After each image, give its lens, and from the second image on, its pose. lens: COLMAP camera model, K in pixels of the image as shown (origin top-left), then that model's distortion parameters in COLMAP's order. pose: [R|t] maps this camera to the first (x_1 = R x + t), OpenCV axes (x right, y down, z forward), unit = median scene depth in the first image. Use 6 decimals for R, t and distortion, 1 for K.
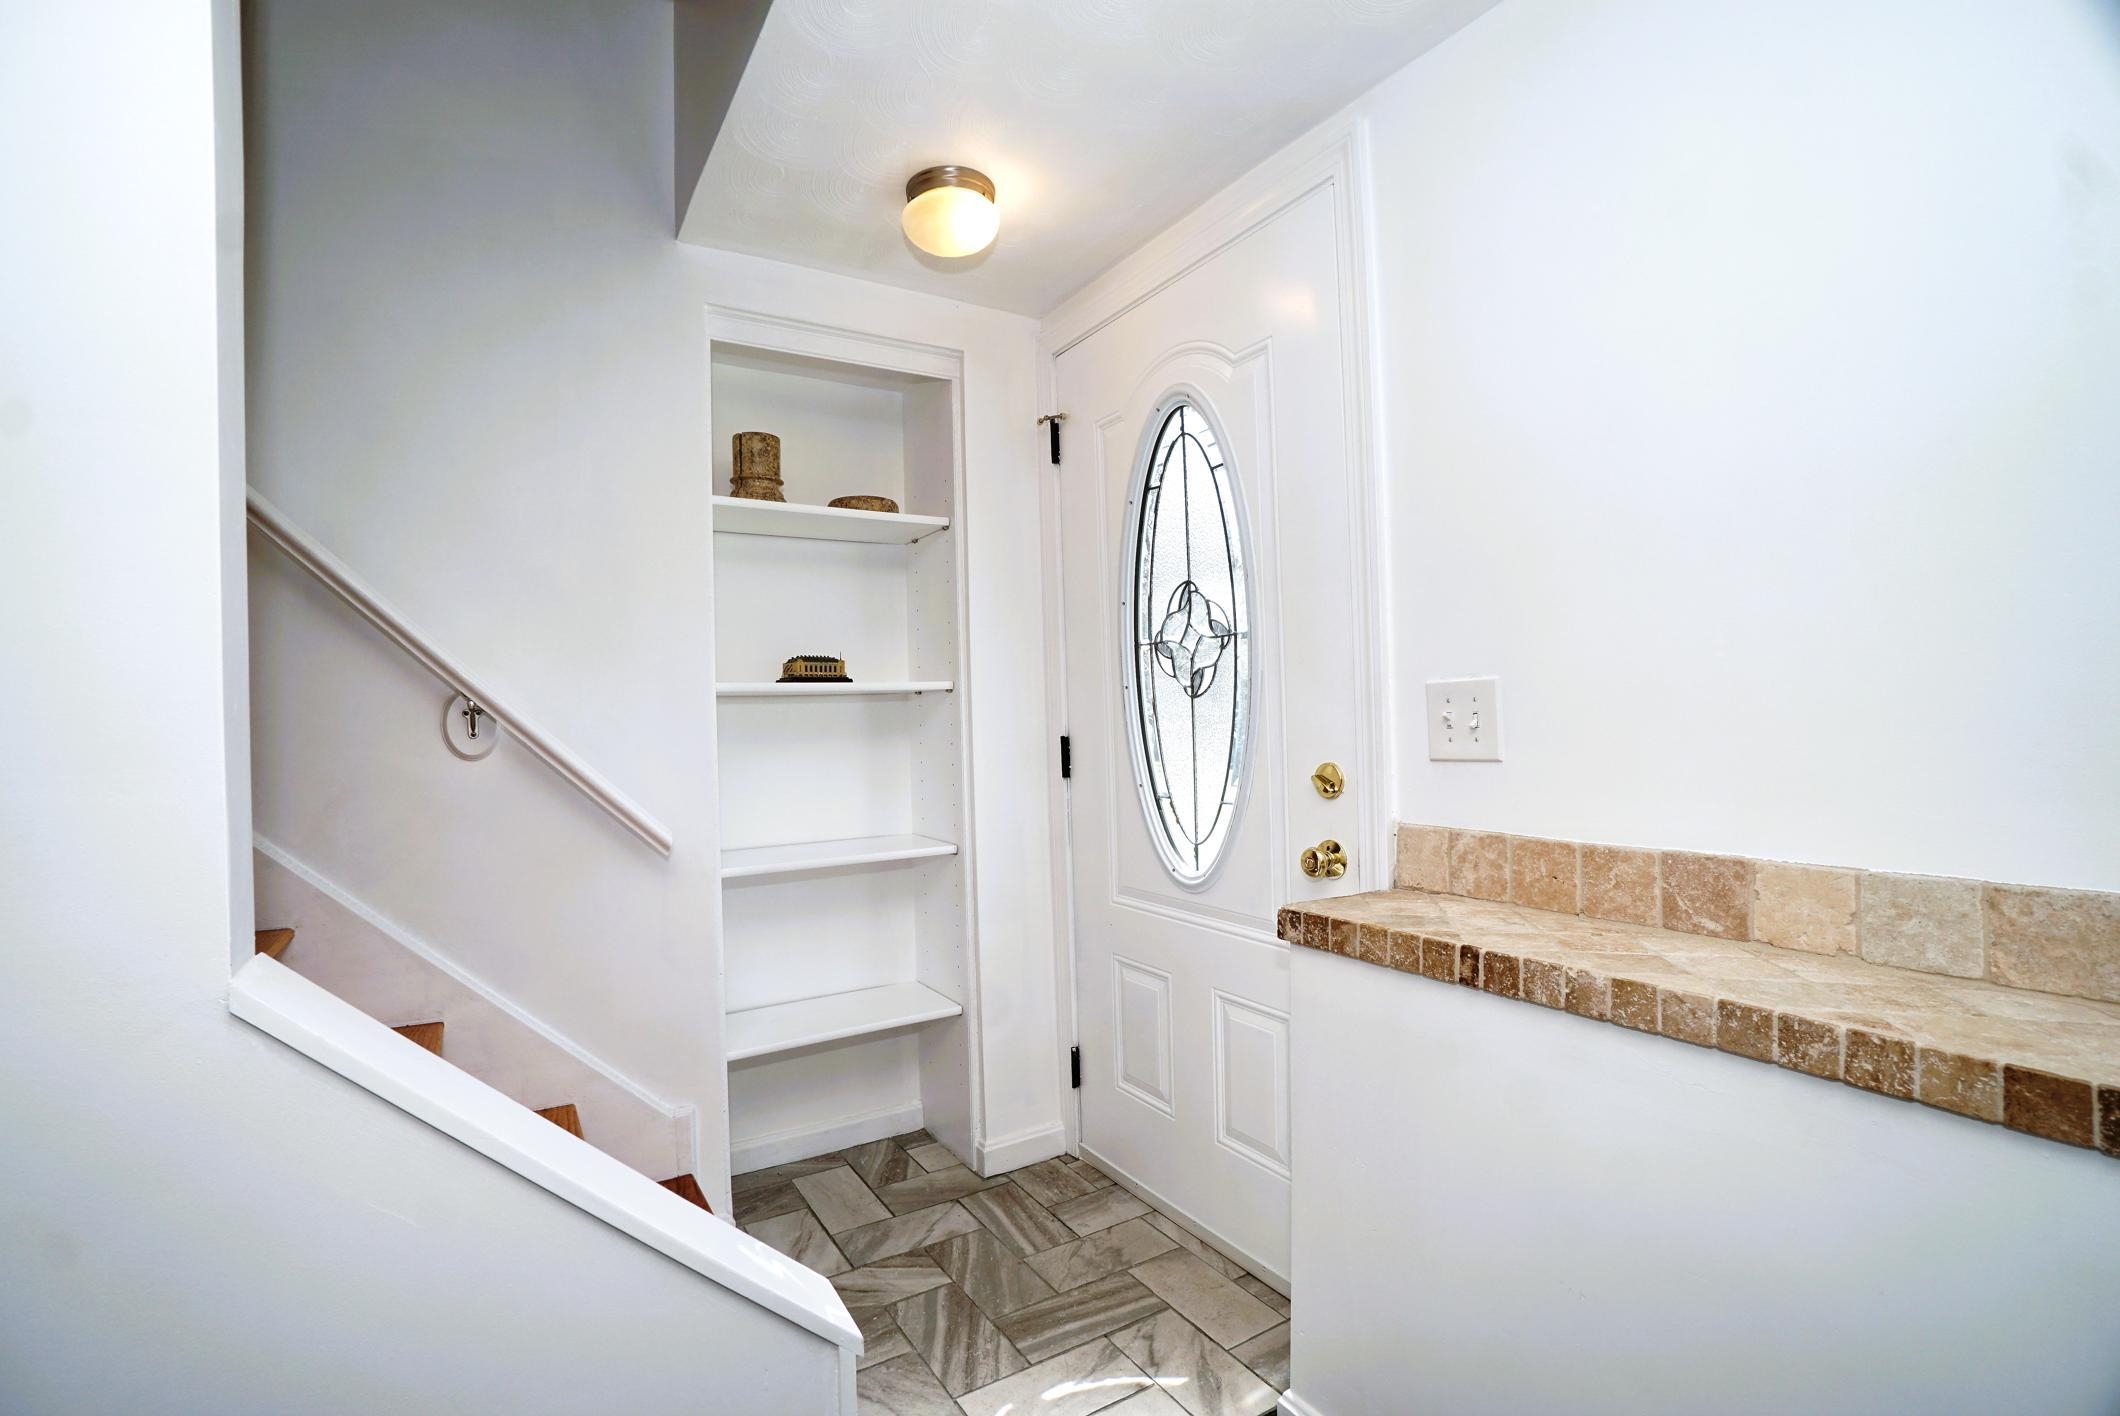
lens RADIAL K [[934.9, 0, 1048.4], [0, 934.9, 705.7], [0, 0, 1]] dist [-0.060961, 0.022985]
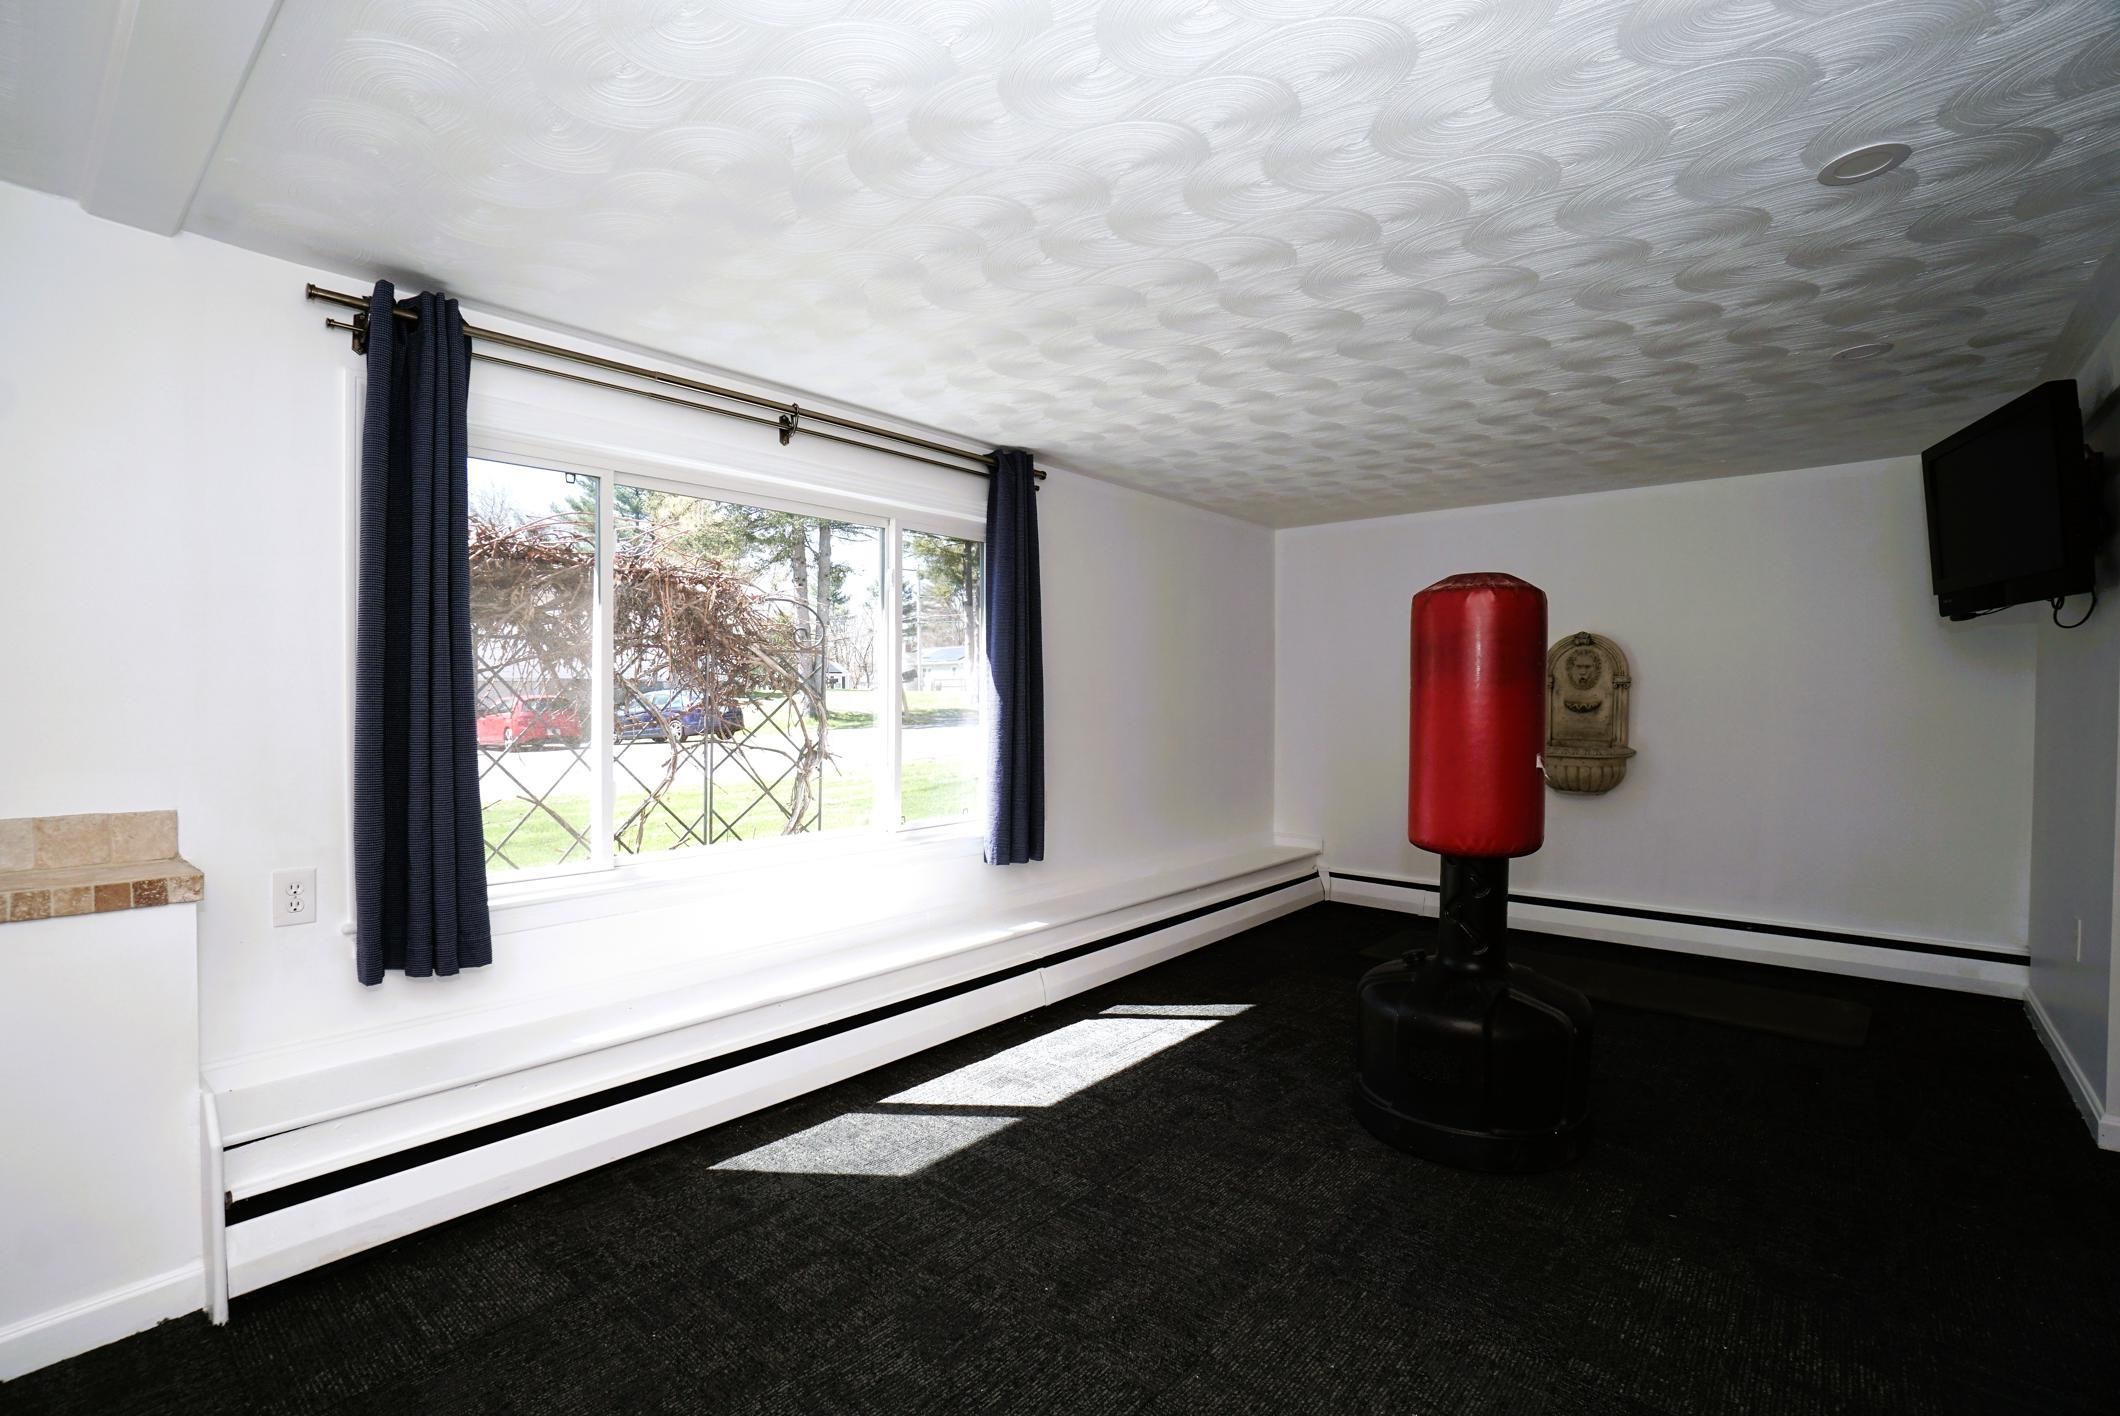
lens RADIAL K [[934.9, 0, 1048.4], [0, 934.9, 705.7], [0, 0, 1]] dist [-0.060961, 0.022985]
pose [[-0.307189, 0.020111, 0.951436, -0.883856], [-0.004765, 0.999732, -0.022671, -0.002809], [-0.951637, -0.011498, -0.307011, -0.277286]]
